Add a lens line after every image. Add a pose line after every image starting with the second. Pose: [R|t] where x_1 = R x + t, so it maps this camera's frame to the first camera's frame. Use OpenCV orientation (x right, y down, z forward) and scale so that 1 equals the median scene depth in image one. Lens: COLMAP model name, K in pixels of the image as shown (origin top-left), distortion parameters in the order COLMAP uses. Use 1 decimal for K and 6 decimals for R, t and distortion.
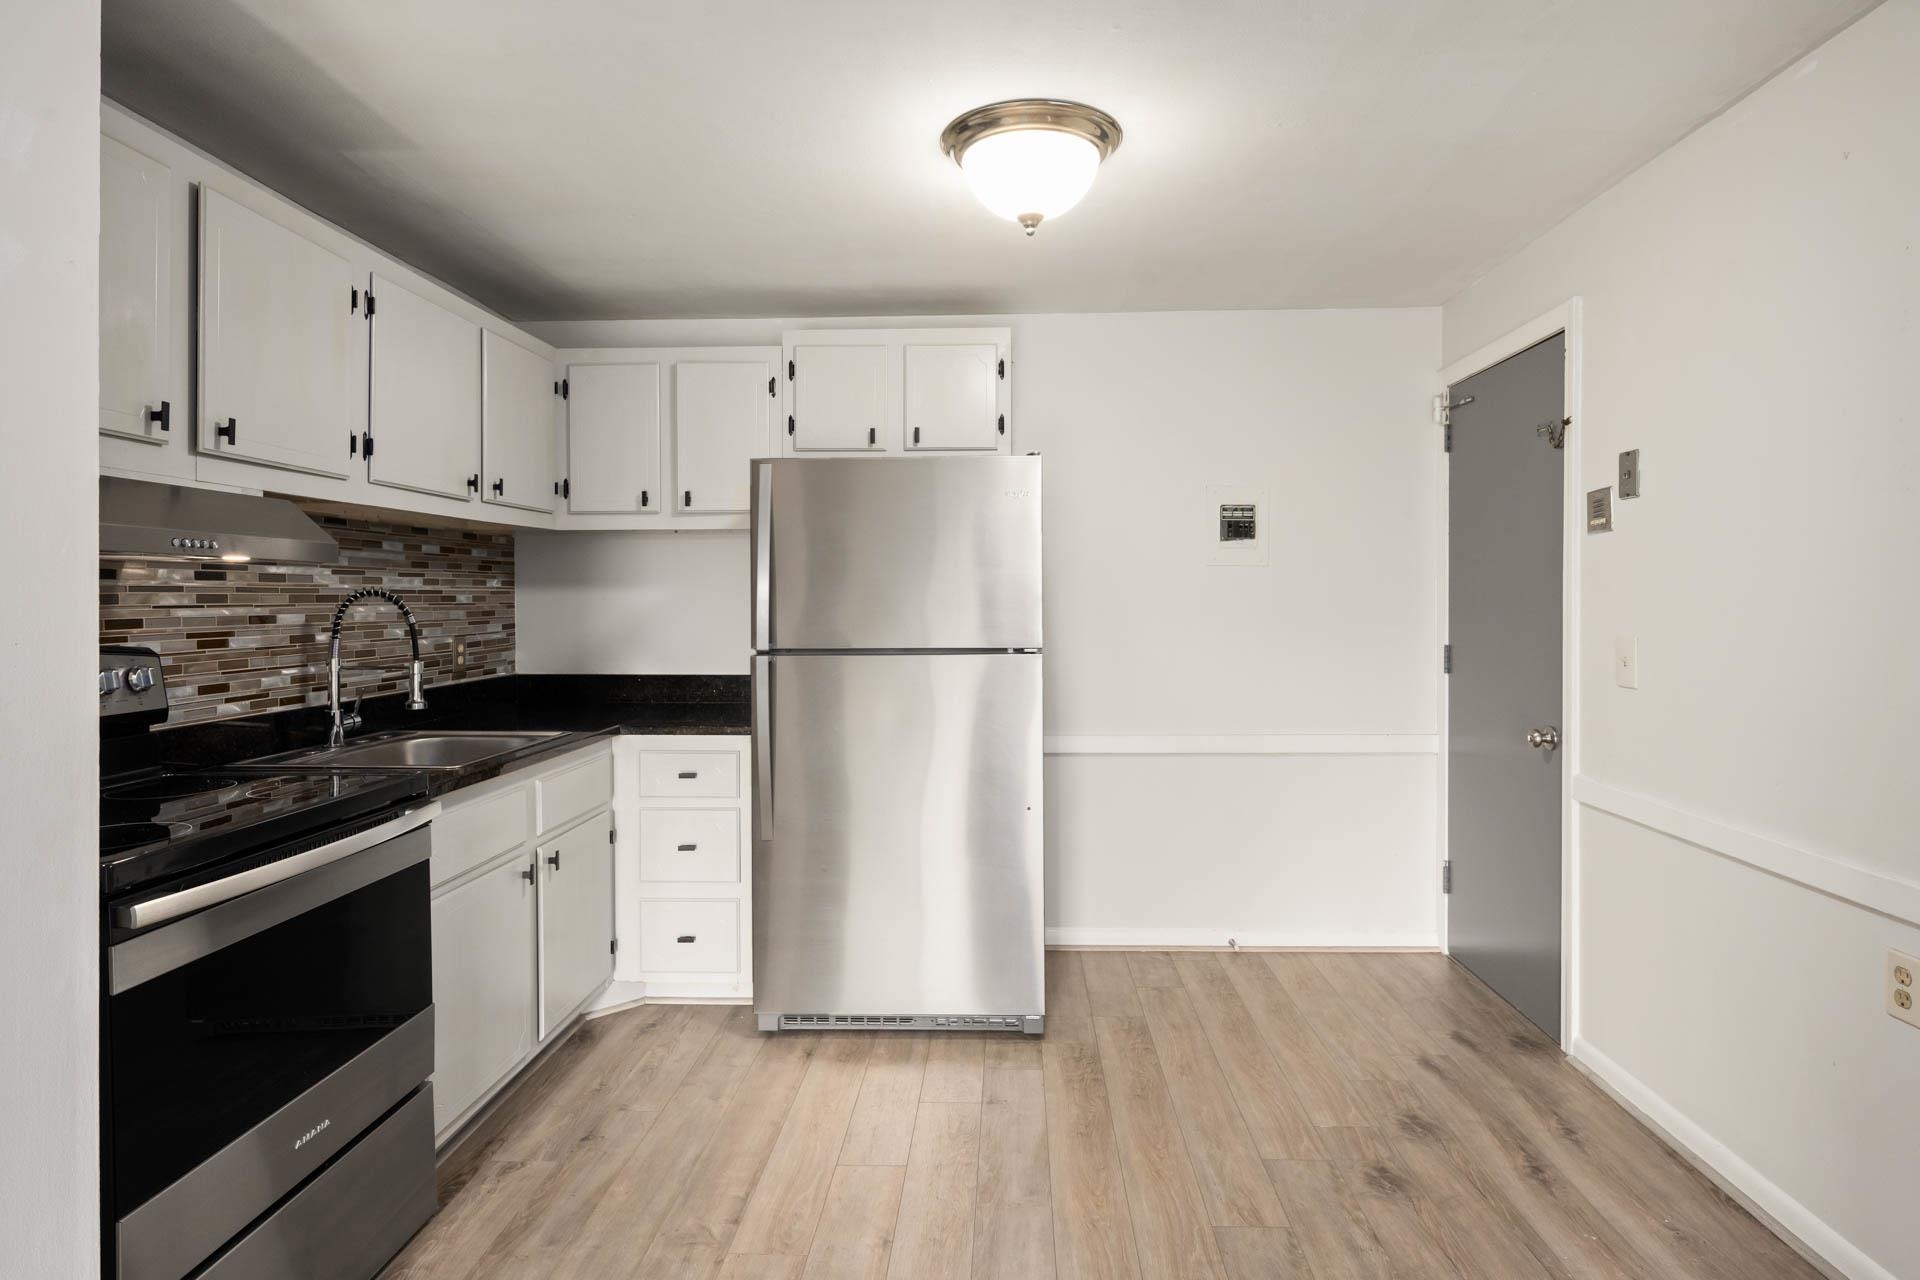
lens RADIAL K [[1025.3, 0, 984.0], [0, 1025.3, 608.7], [0, 0, 1]] dist [-0.001239, -0.000133]
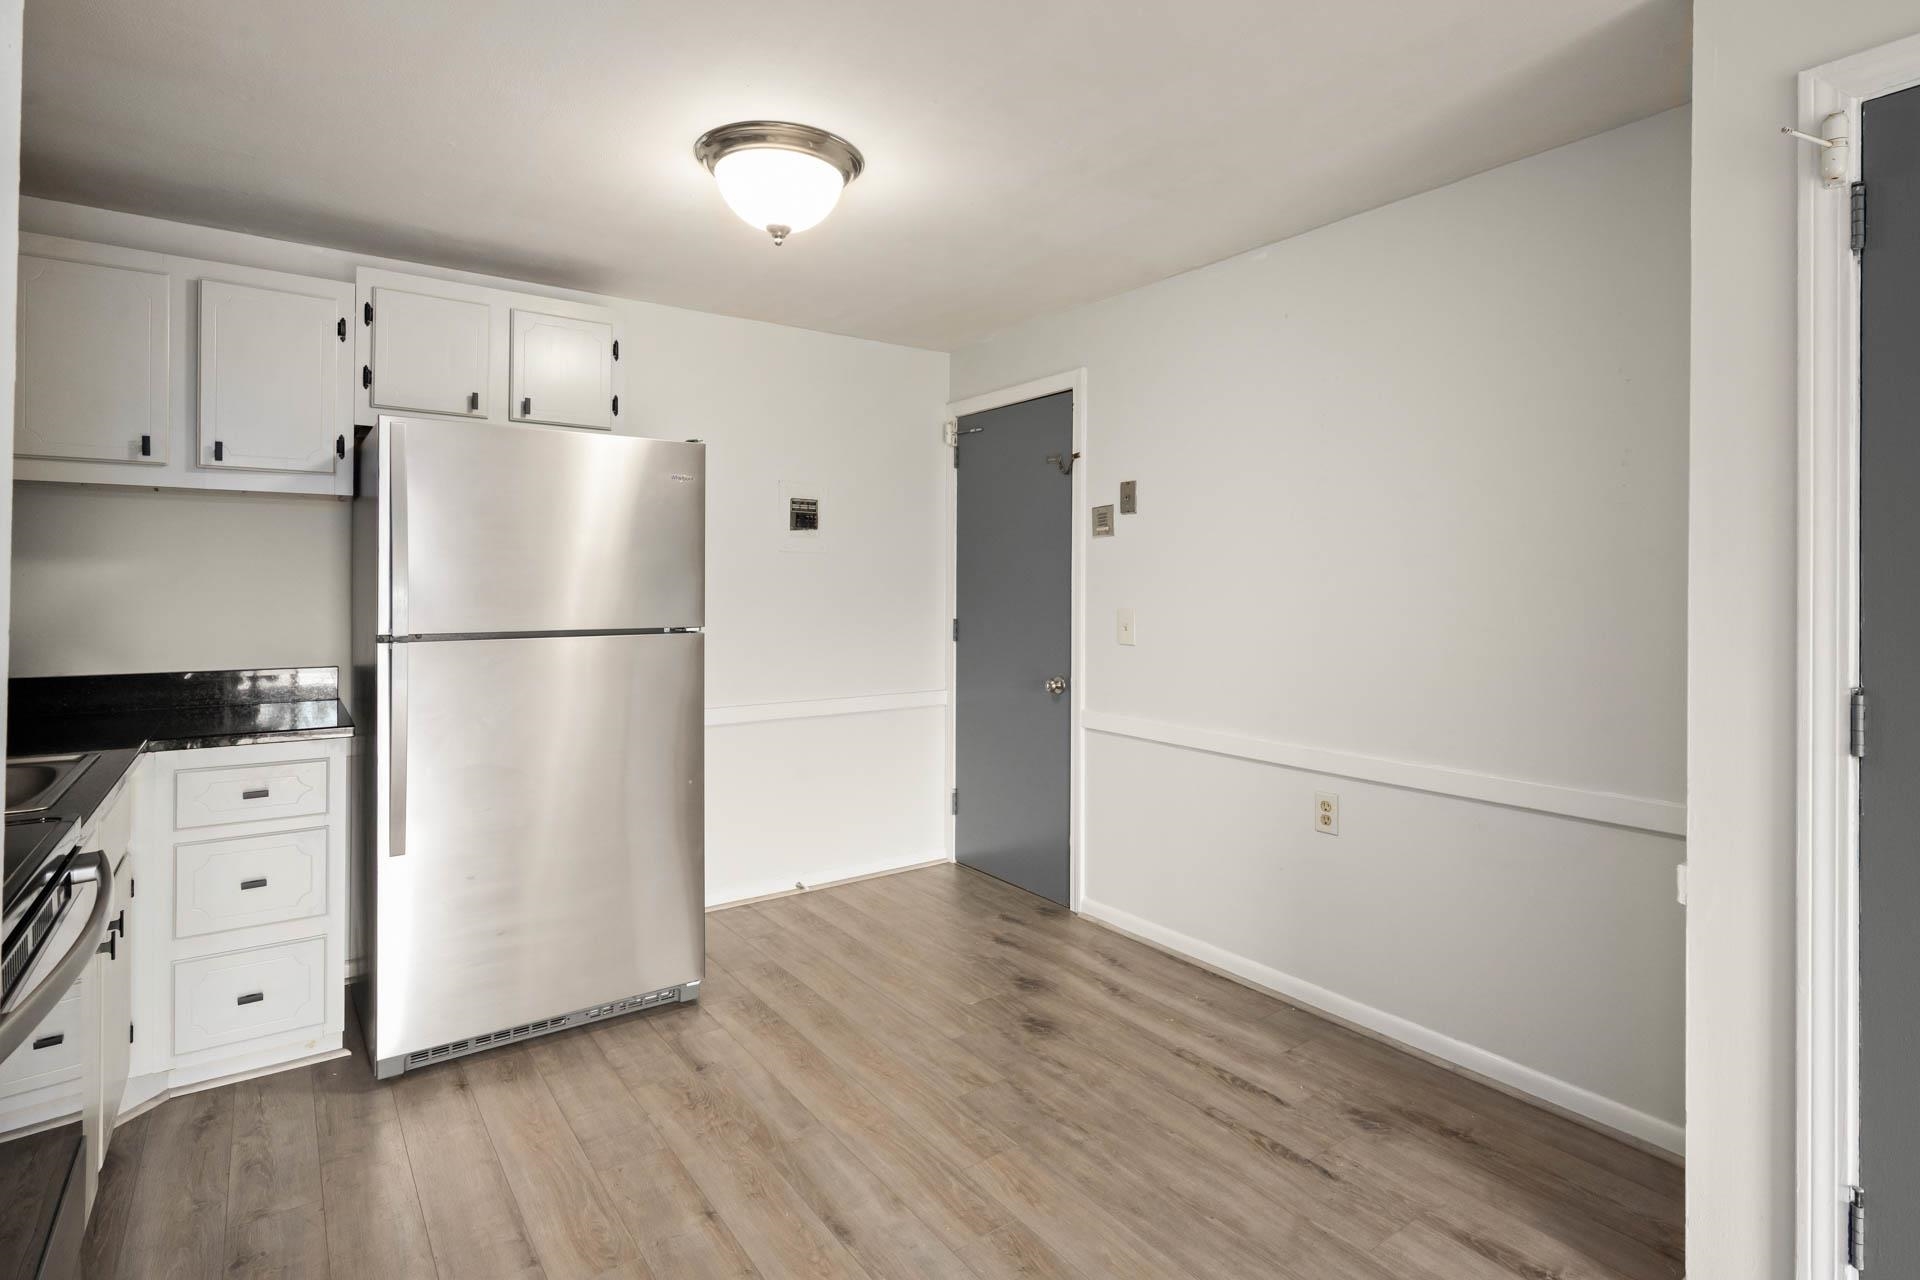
lens RADIAL K [[953.0, 0, 962.9], [0, 953.0, 581.9], [0, 0, 1]] dist [-0.000766, 0.000186]
pose [[0.793034, 0.007610, 0.609130, -0.336484], [-0.000903, 0.999936, -0.011316, 0.003234], [-0.609176, 0.008424, 0.792990, 0.069025]]
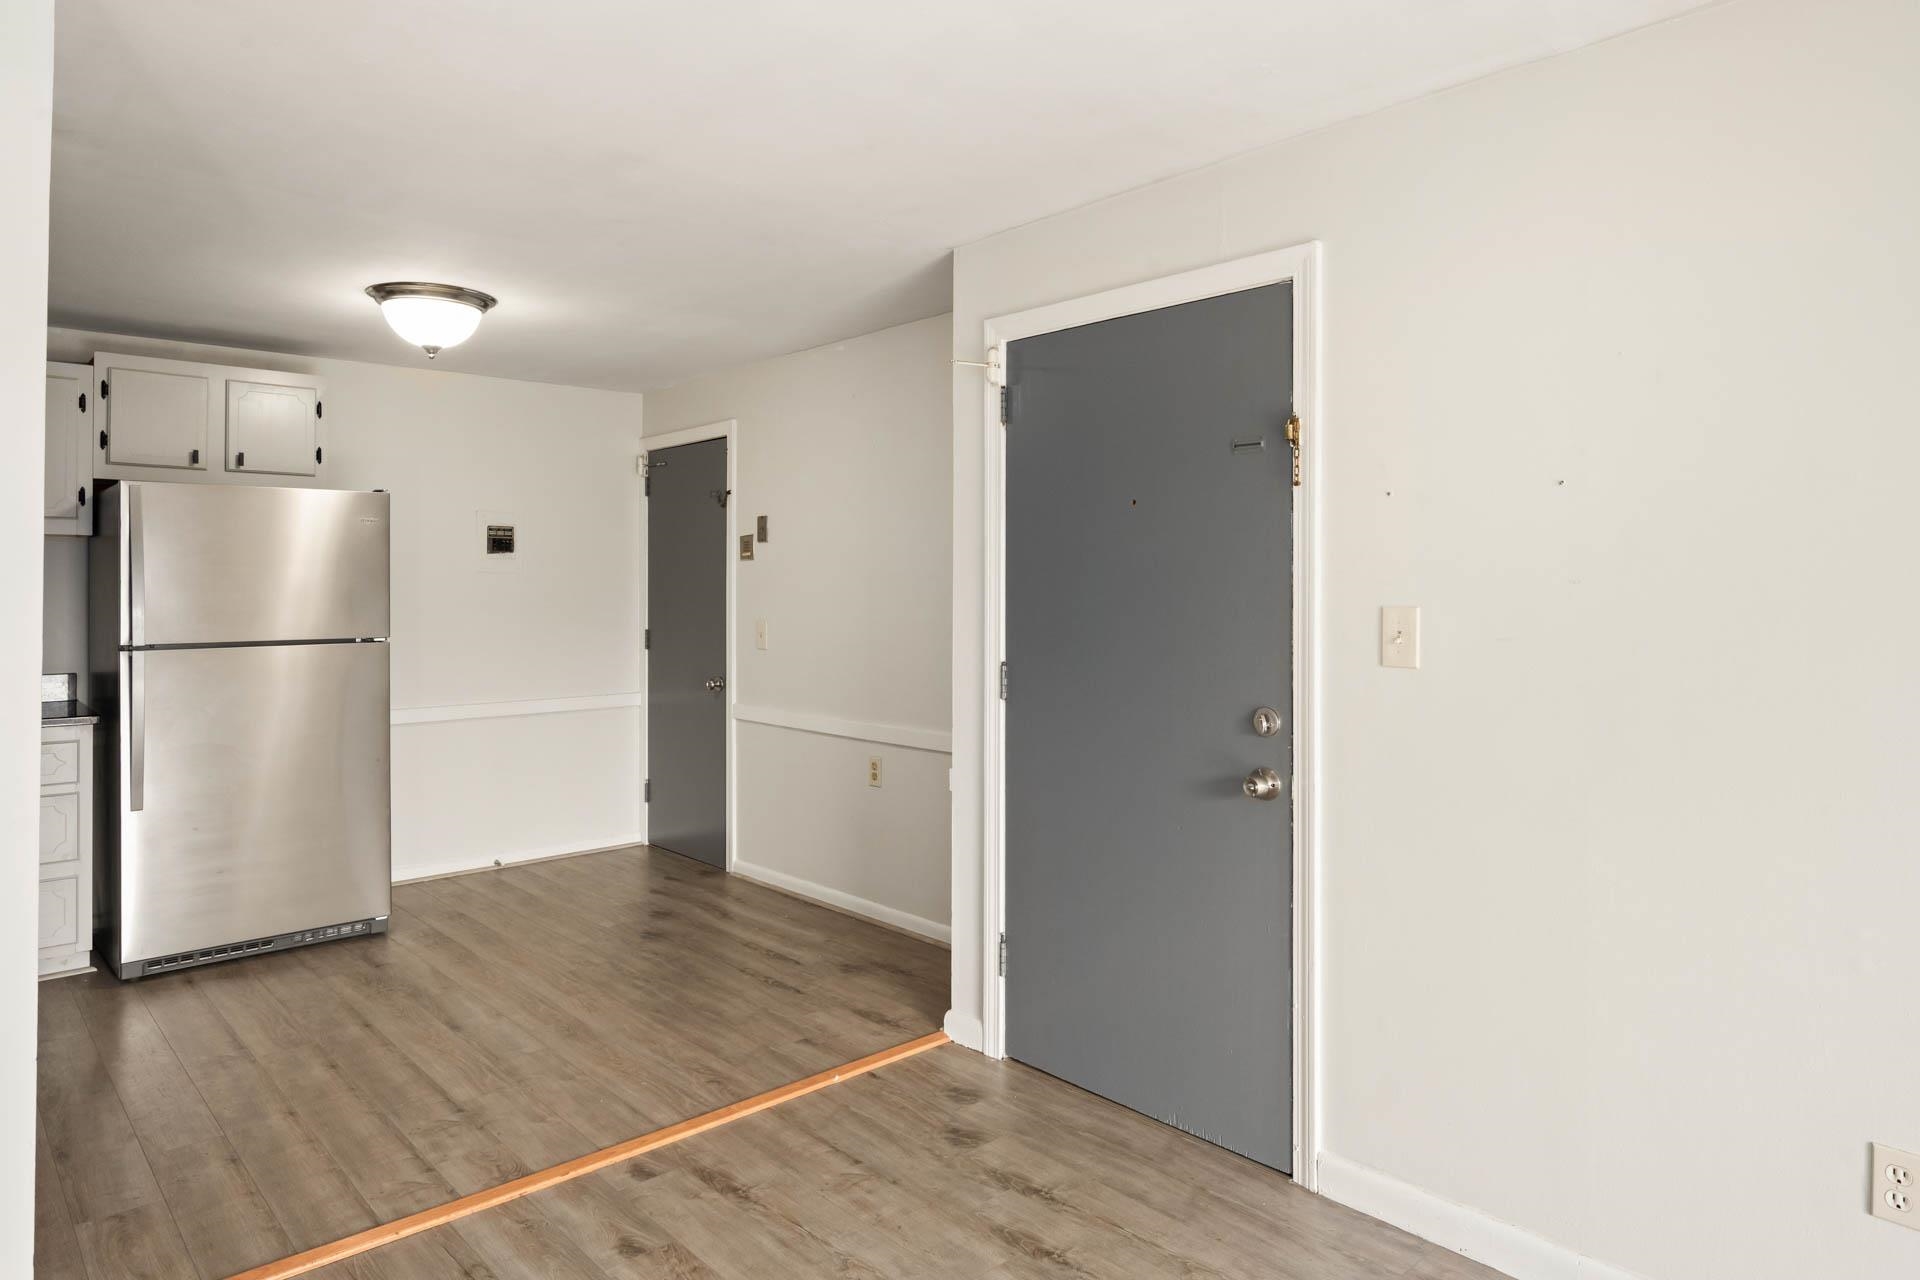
lens RADIAL K [[1153.6, 0, 954.5], [0, 1153.6, 584.2], [0, 0, 1]] dist [-0.003924, 0.000890]
pose [[0.718525, 0.003677, 0.695492, -0.469451], [0.005226, 0.999929, -0.010685, -0.011068], [-0.695482, 0.011312, 0.718455, -0.600076]]
